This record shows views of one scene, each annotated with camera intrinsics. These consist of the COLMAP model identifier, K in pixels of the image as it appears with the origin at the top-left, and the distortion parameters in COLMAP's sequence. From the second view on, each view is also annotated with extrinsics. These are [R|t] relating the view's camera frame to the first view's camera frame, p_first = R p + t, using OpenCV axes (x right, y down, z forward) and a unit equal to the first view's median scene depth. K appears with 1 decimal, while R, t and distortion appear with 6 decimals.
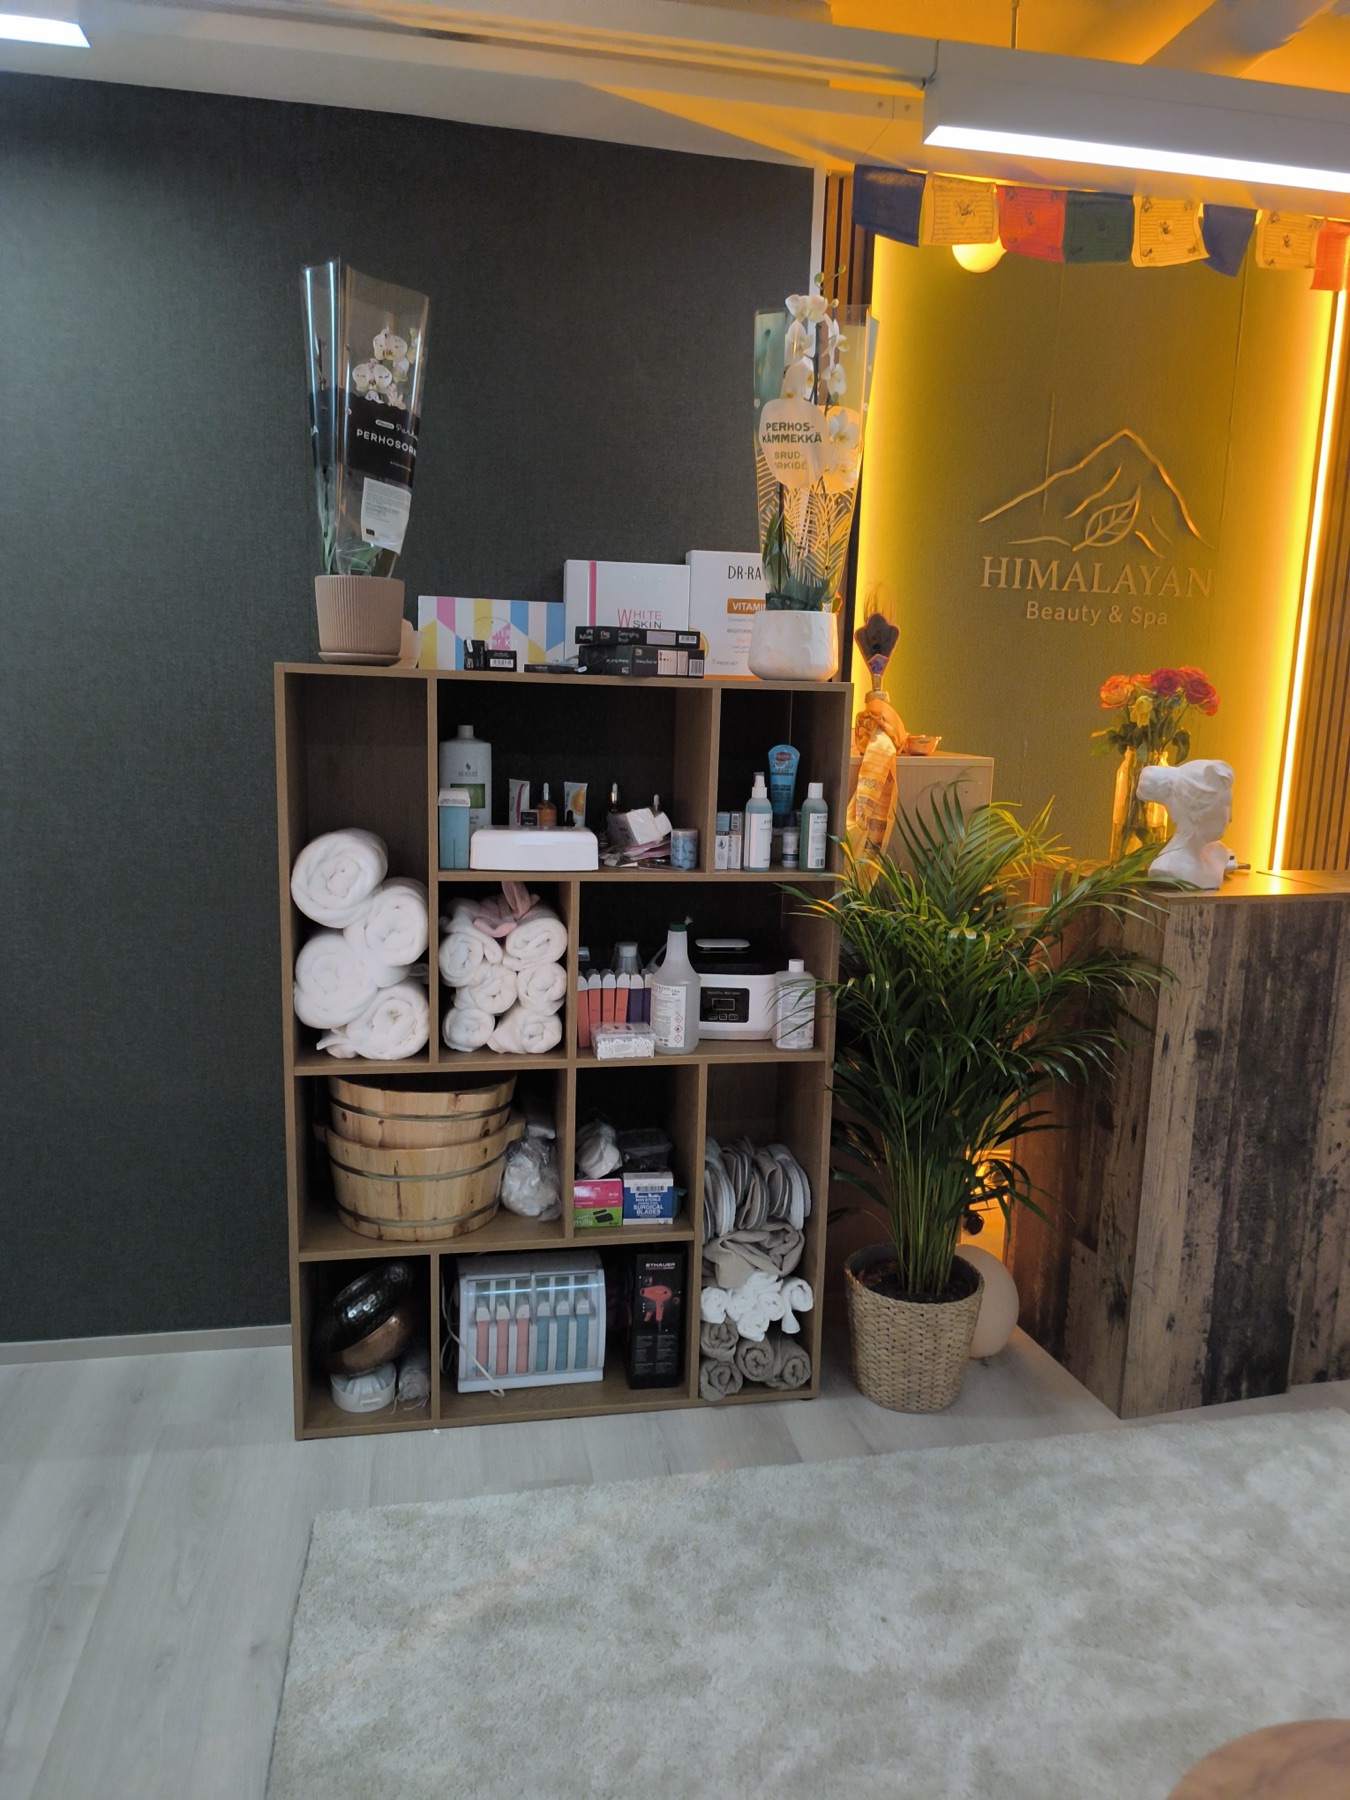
lens RADIAL K [[1255.8, 0, 675.0], [0, 1255.8, 900.0], [0, 0, 1]] dist [0.023782, -0.027649]
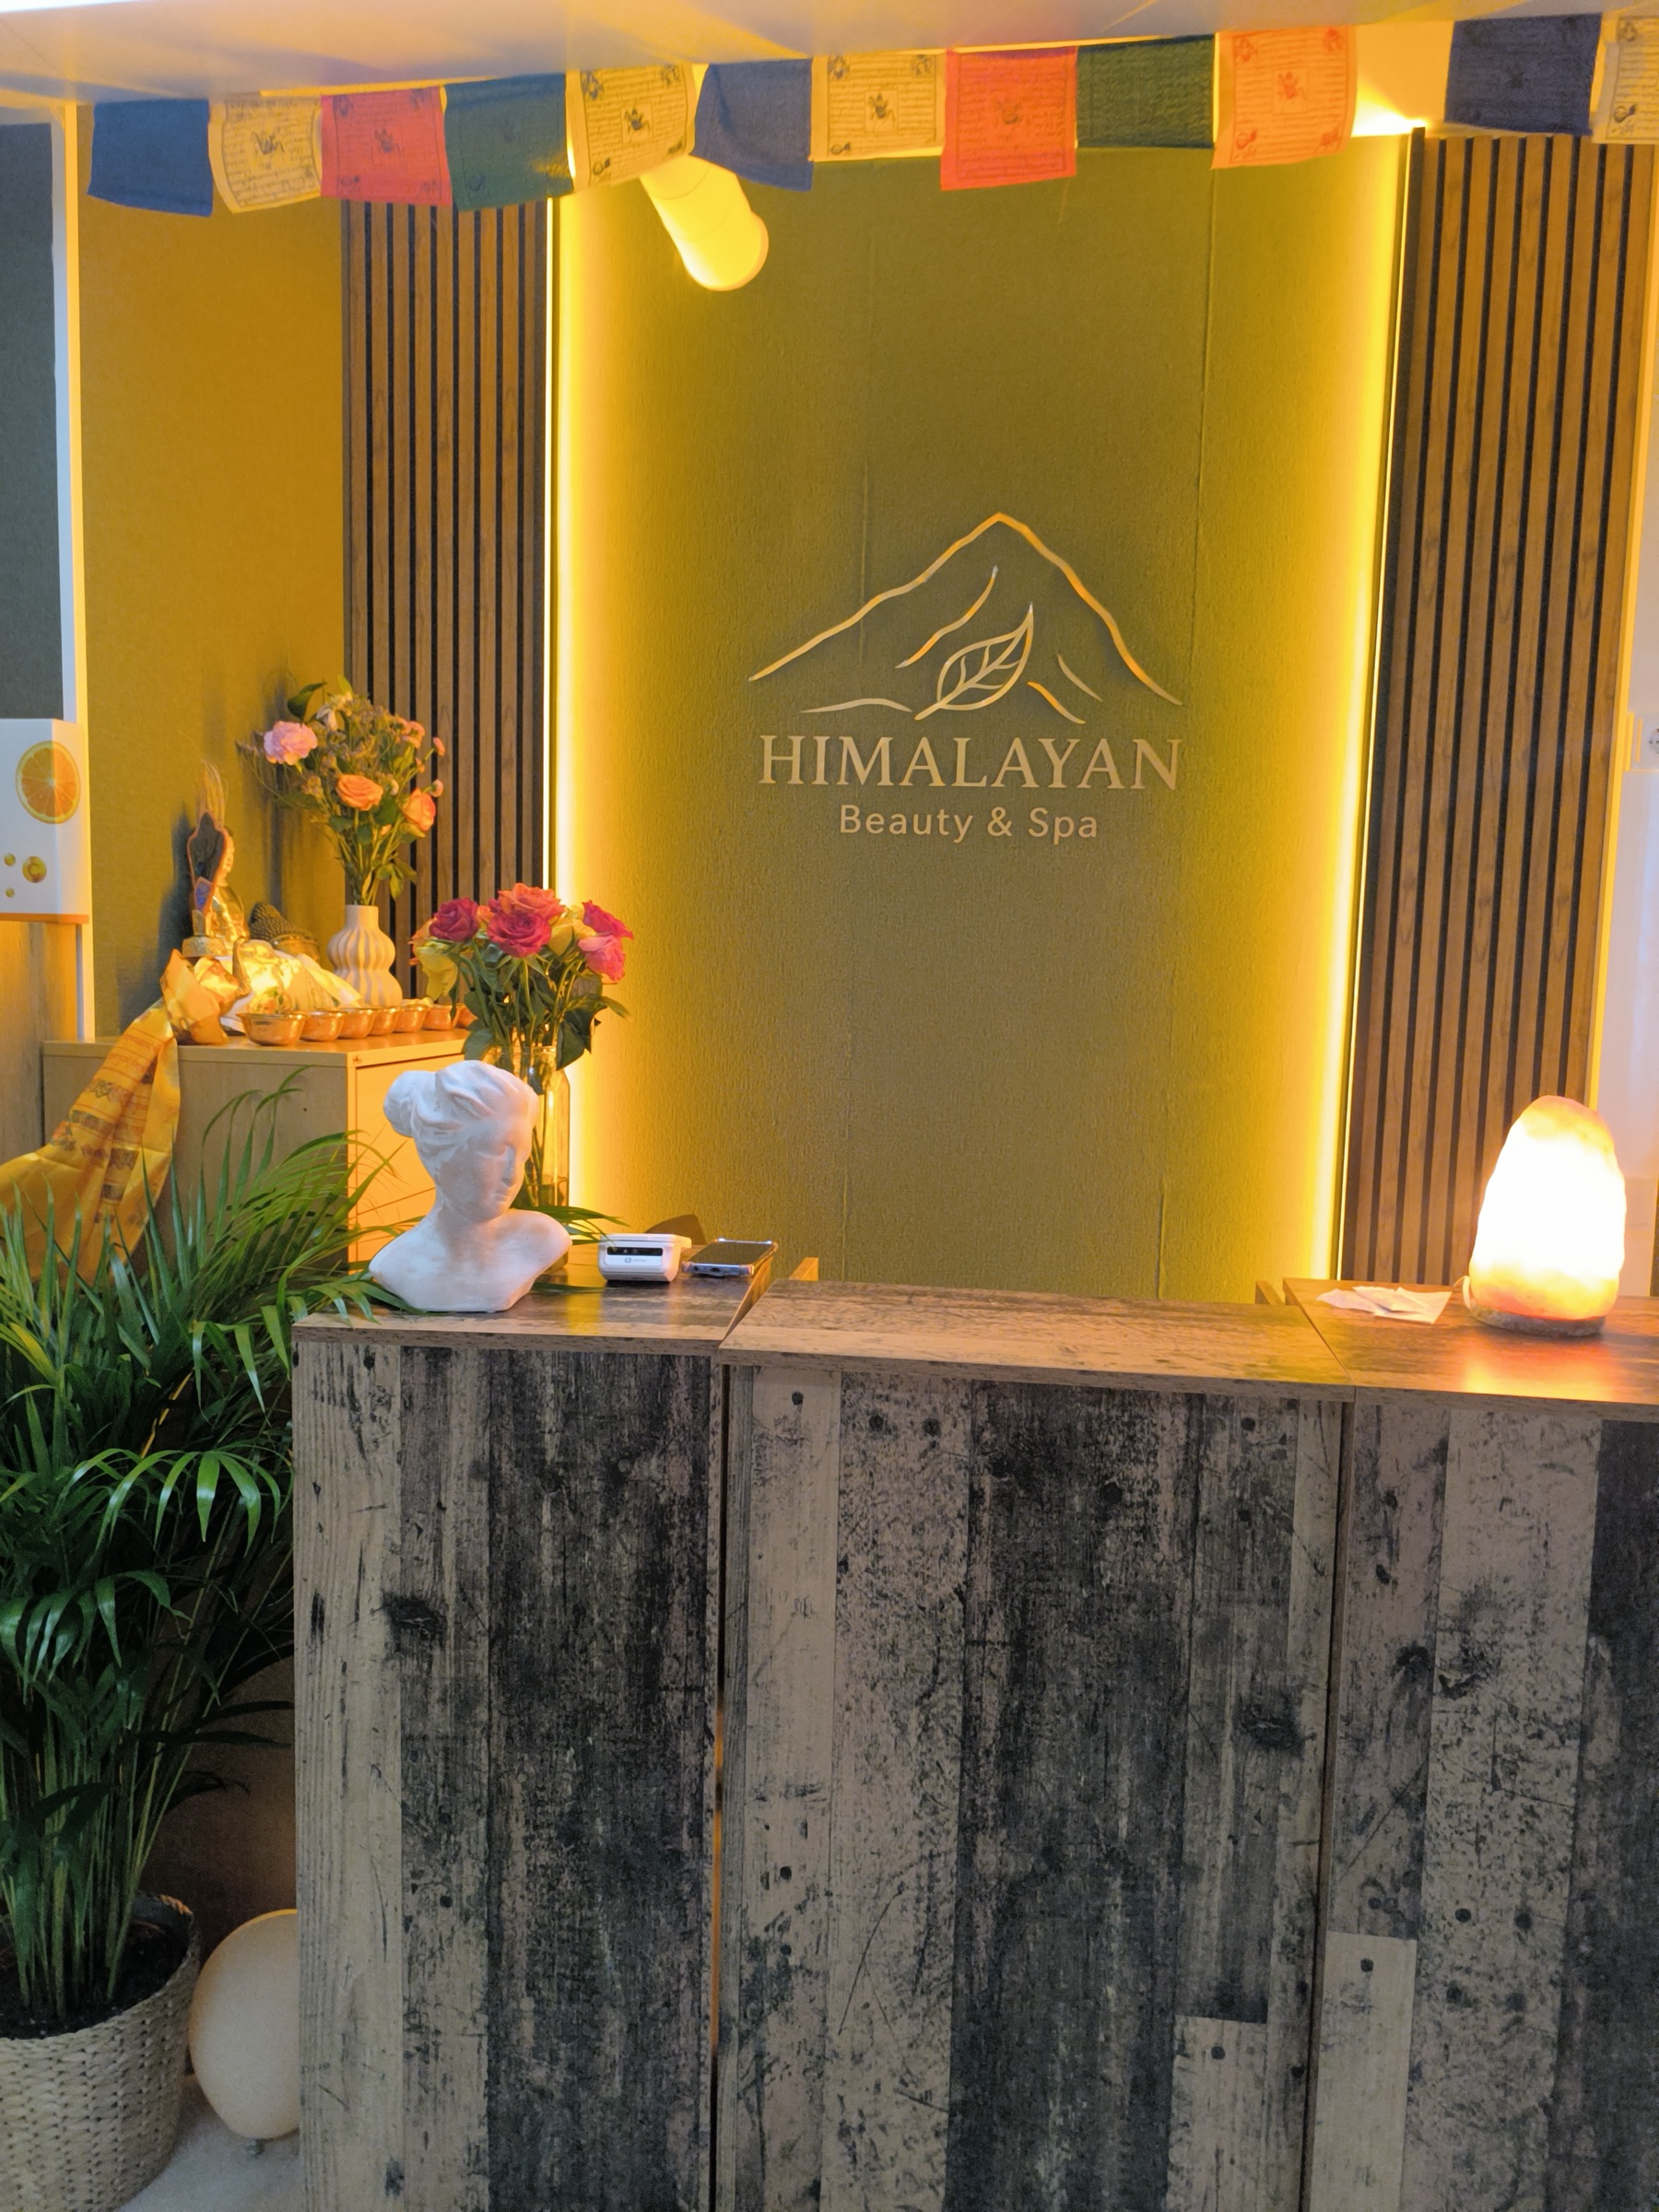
lens RADIAL K [[1543.3, 0, 829.5], [0, 1543.3, 1106.0], [0, 0, 1]] dist [0.023782, -0.027649]
pose [[0.941539, 0.027236, -0.335800, 0.750799], [-0.055691, 0.995597, -0.075399, -0.051621], [0.332268, 0.089692, 0.938911, 0.443054]]
